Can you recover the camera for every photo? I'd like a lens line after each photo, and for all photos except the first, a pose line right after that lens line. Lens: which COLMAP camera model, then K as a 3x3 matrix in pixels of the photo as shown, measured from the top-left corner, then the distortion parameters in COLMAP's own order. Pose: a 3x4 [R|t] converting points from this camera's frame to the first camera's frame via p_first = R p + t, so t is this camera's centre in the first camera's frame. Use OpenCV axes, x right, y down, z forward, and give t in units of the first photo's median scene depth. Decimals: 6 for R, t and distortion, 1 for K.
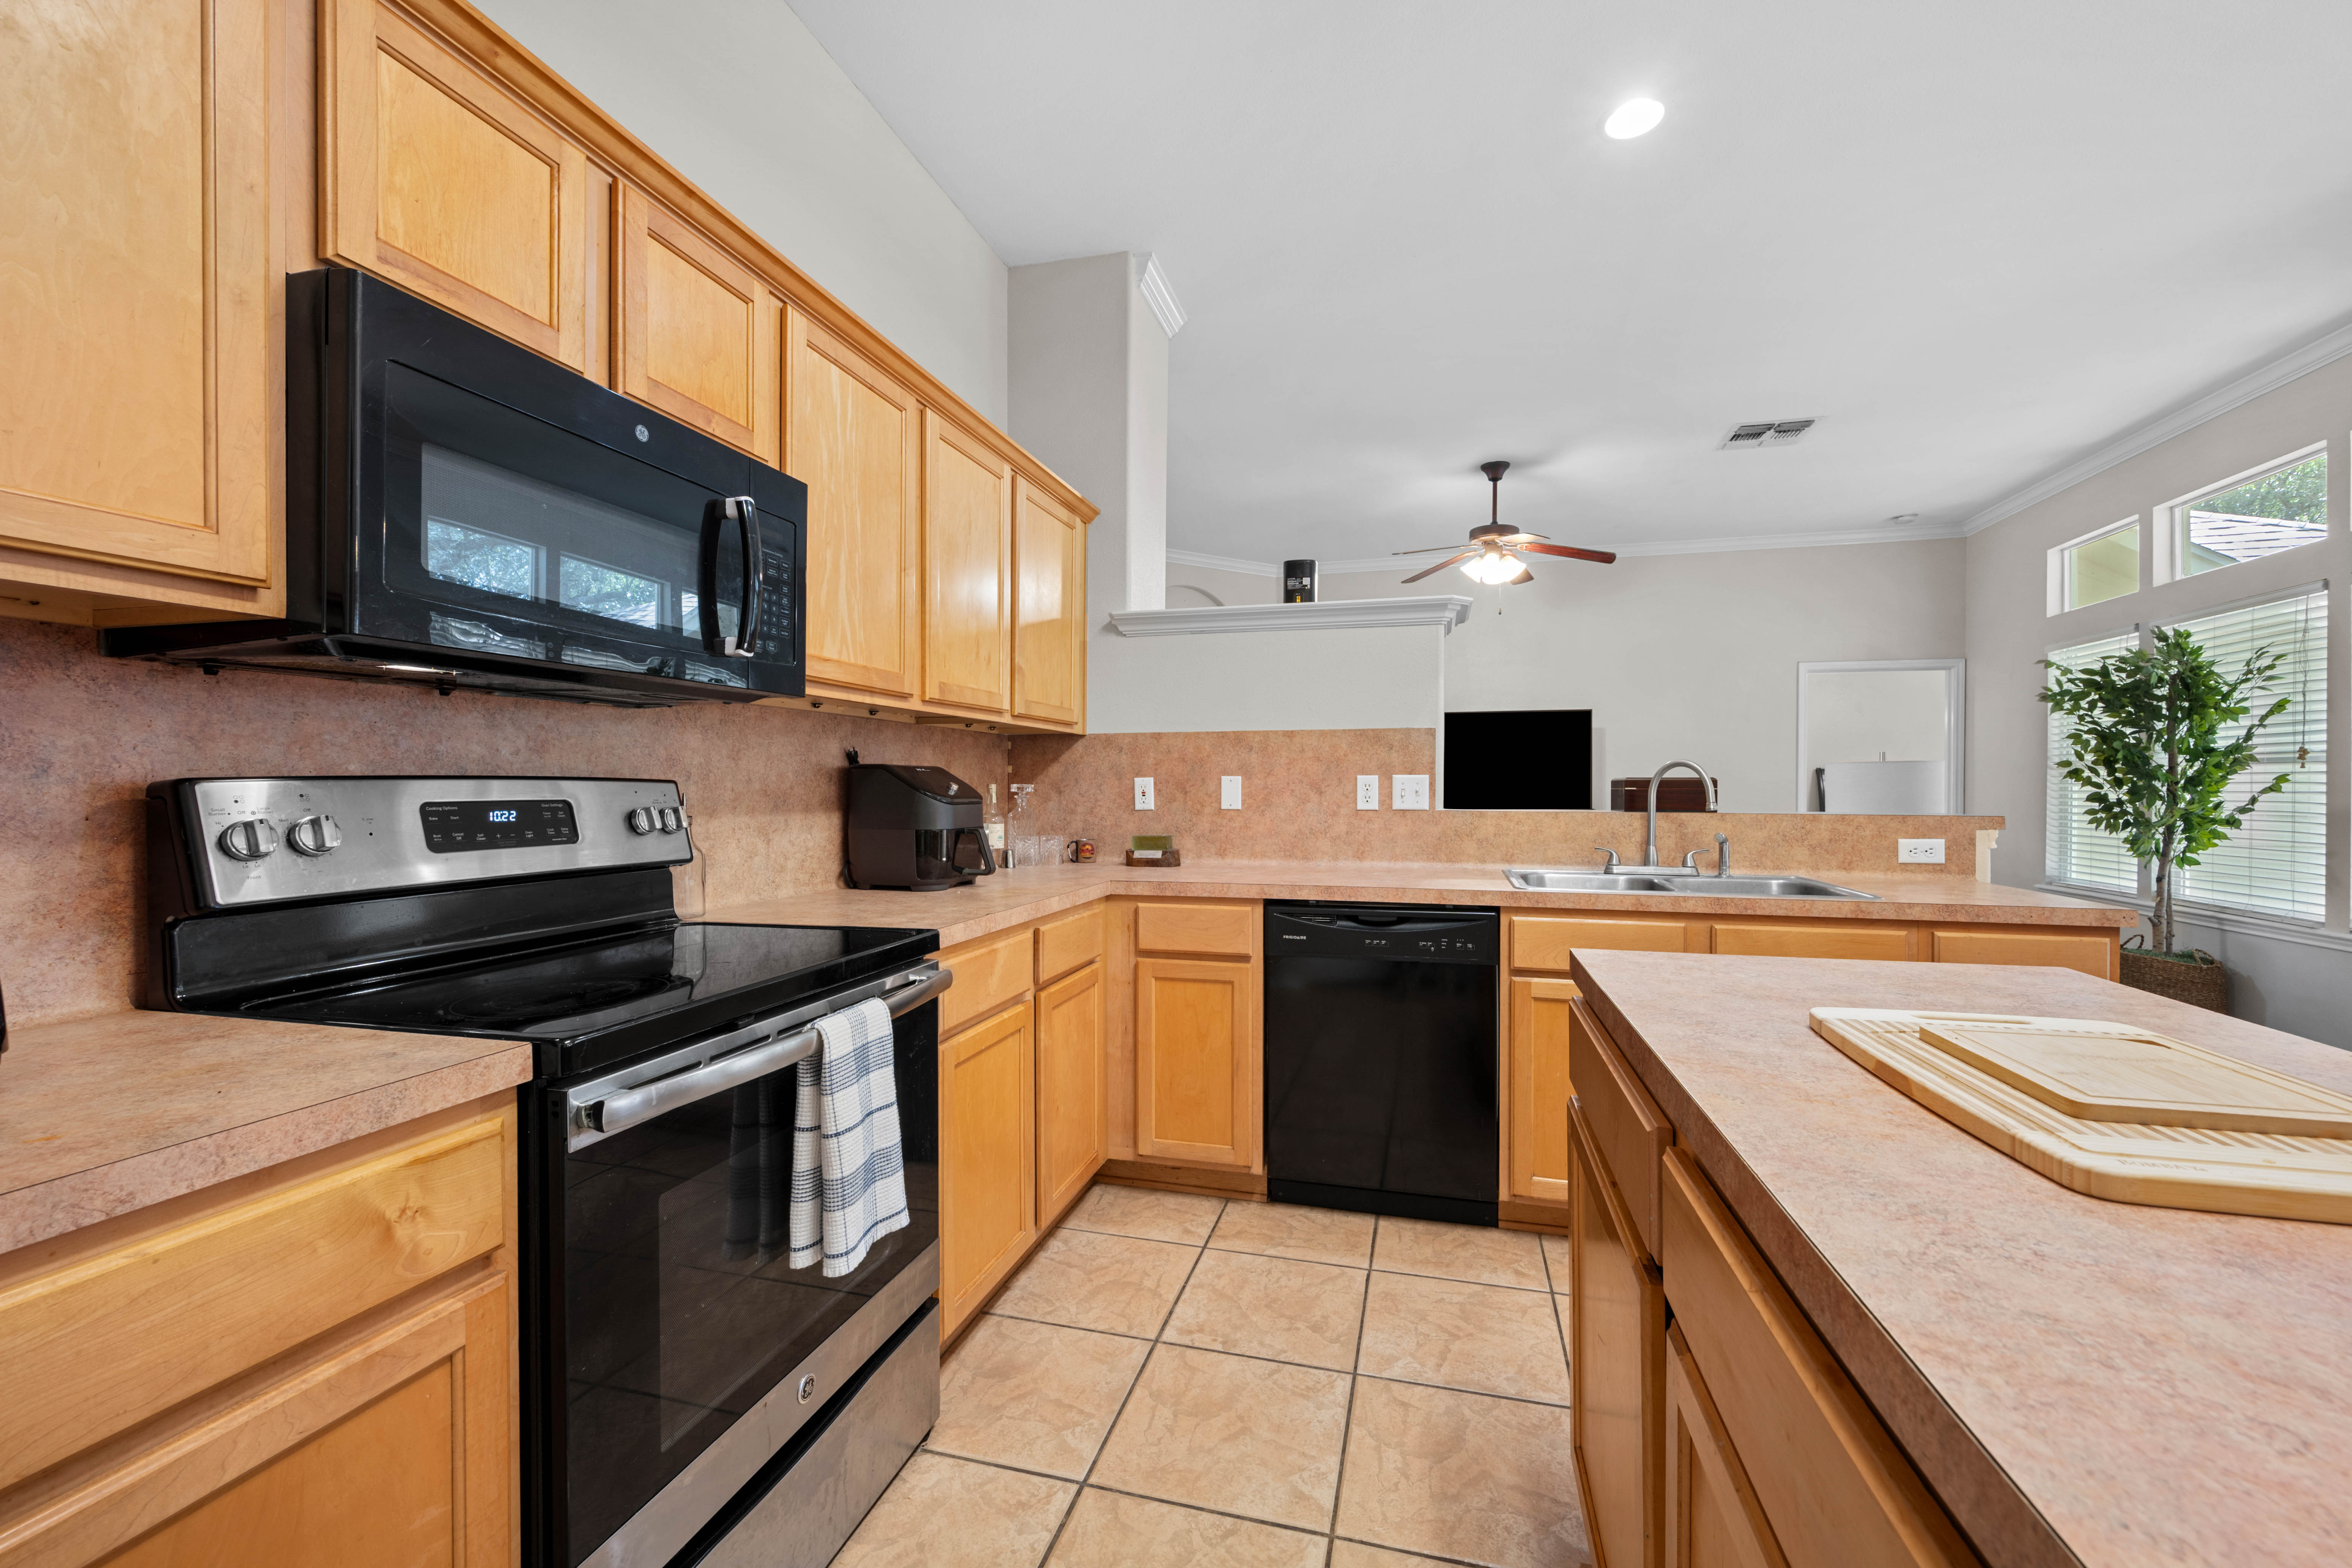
lens RADIAL K [[928.6, 0, 1184.9], [0, 928.6, 794.4], [0, 0, 1]] dist [-0.002090, 0.000335]
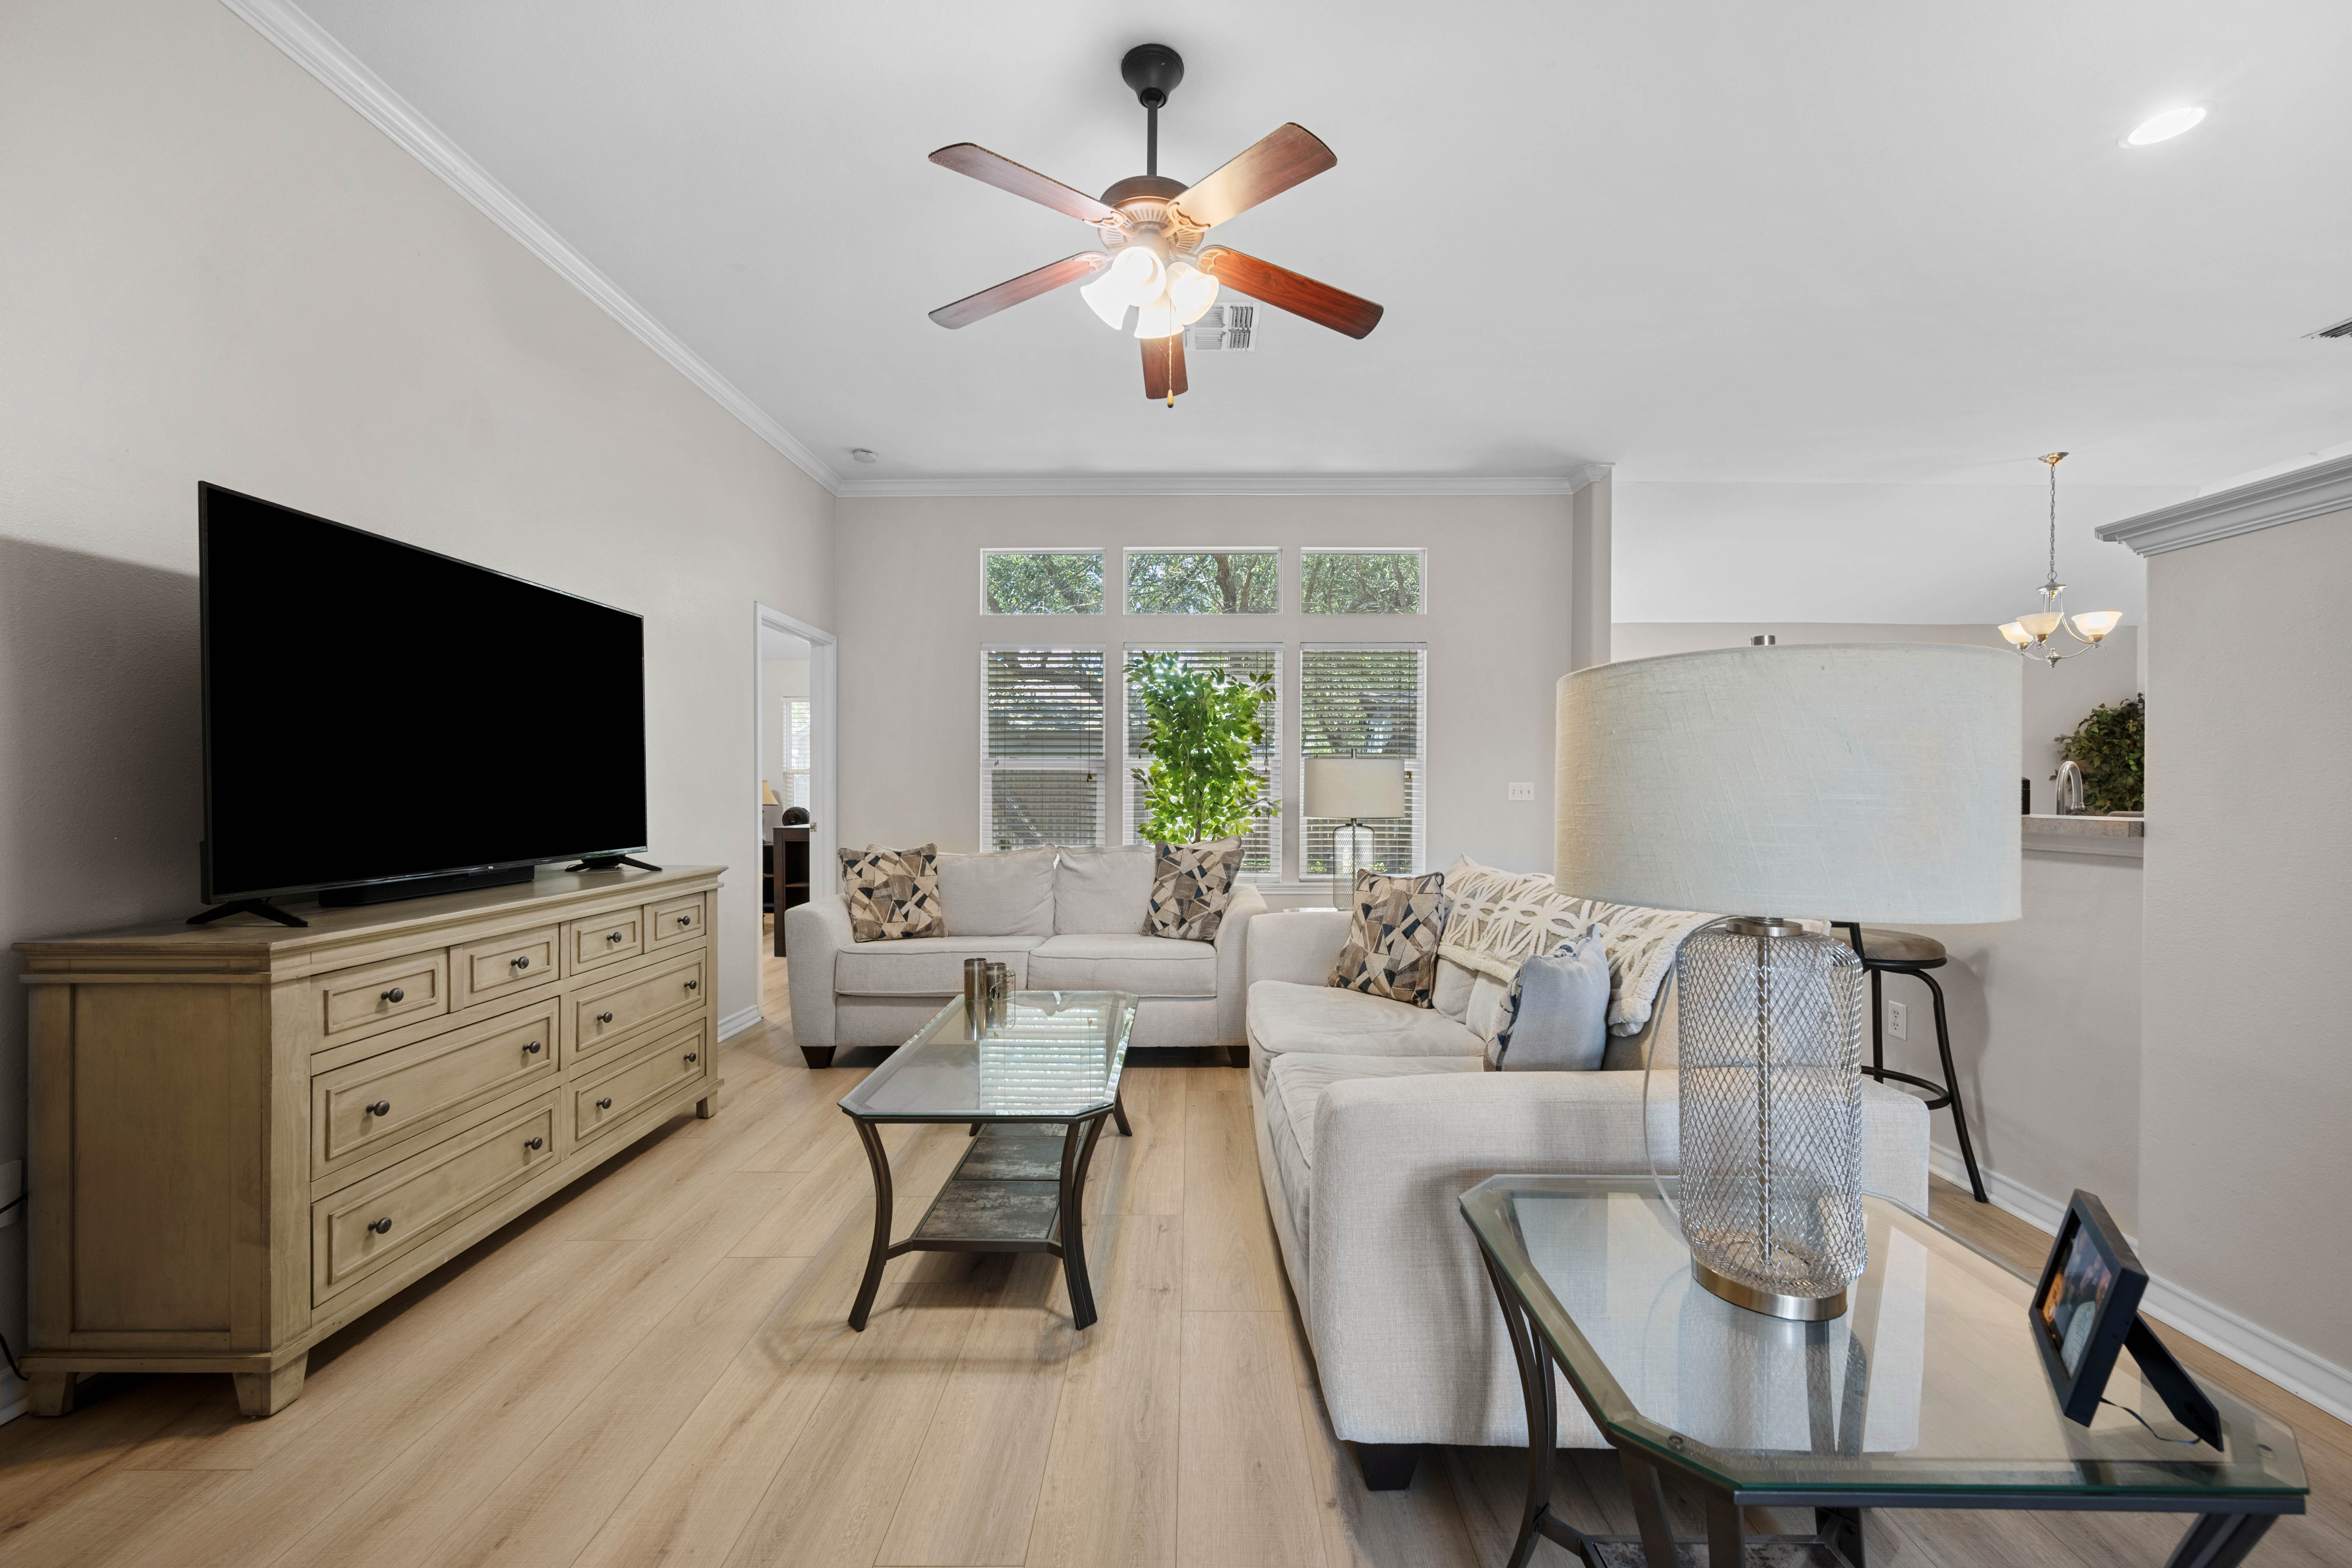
lens RADIAL K [[928.6, 0, 1189.0], [0, 928.6, 791.1], [0, 0, 1]] dist [-0.002090, 0.000335]
pose [[-0.257134, -0.007750, 0.966345, -0.200780], [0.004075, 0.999950, 0.009104, -0.016893], [-0.966367, 0.006279, -0.257090, 2.138817]]
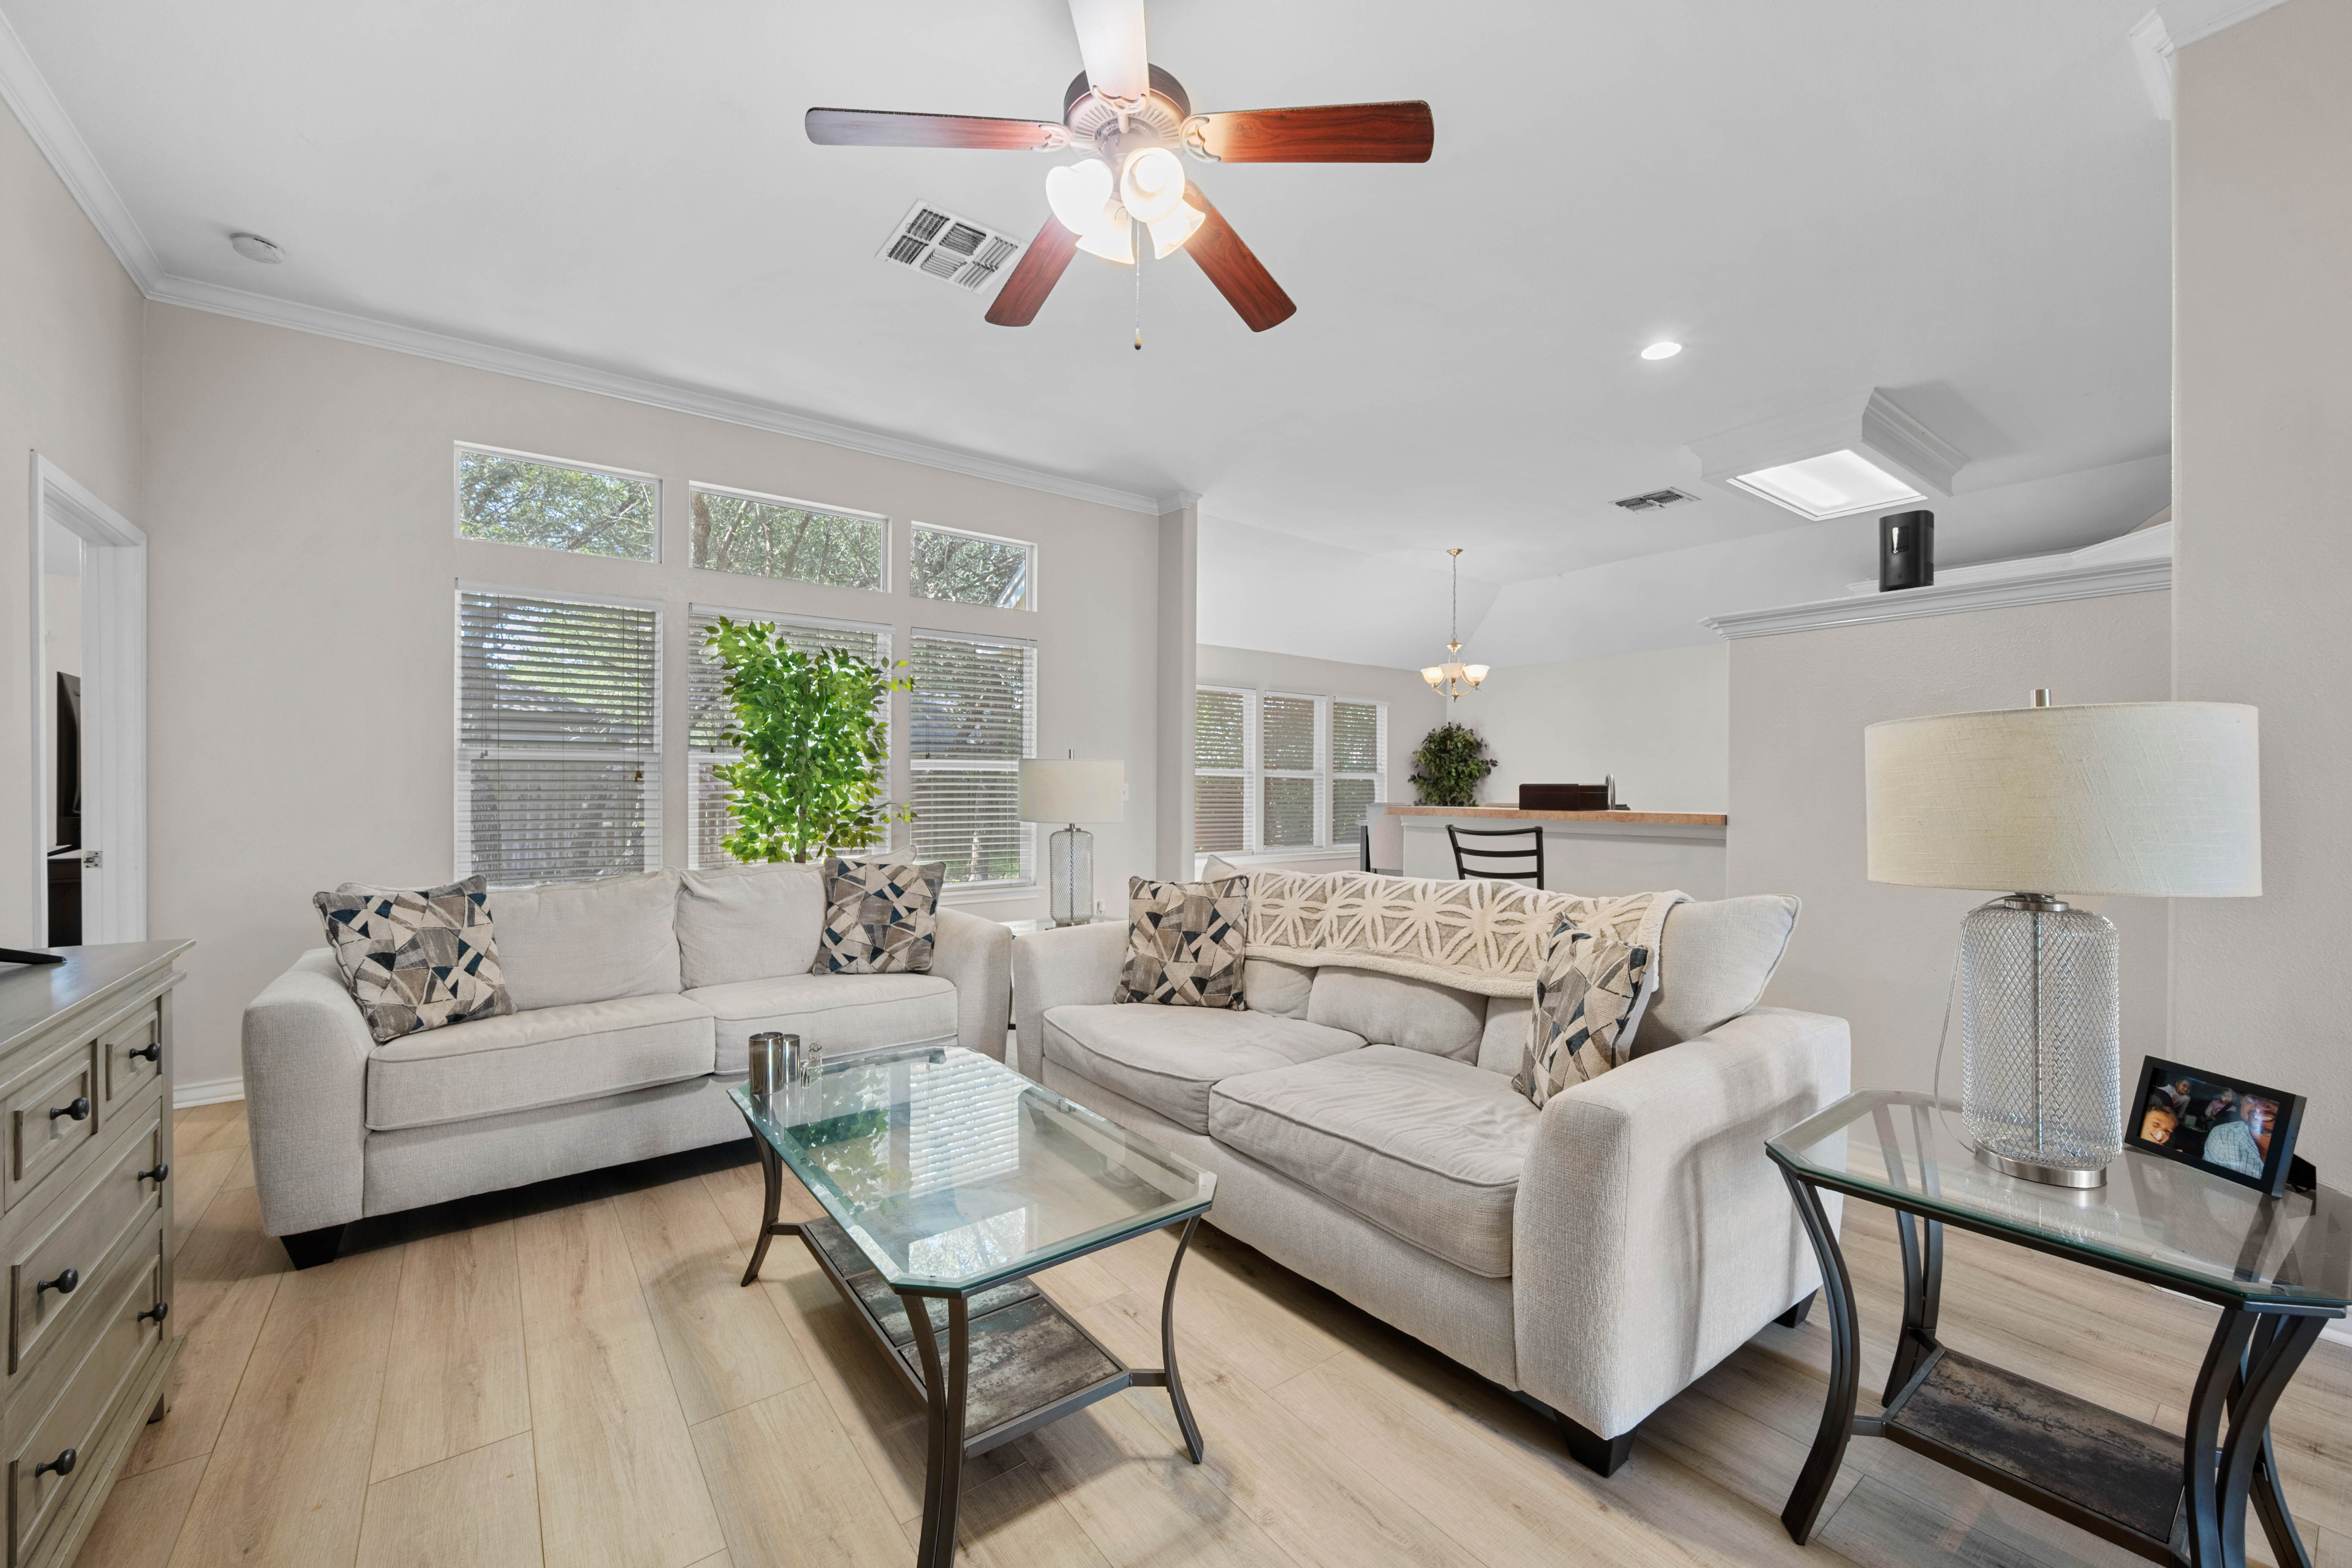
lens RADIAL K [[928.6, 0, 1192.6], [0, 928.6, 789.9], [0, 0, 1]] dist [-0.002090, 0.000335]
pose [[-0.796276, -0.008468, 0.604875, 0.163317], [-0.001186, 0.999922, 0.012438, -0.026214], [-0.604933, 0.009187, -0.796224, 2.501577]]
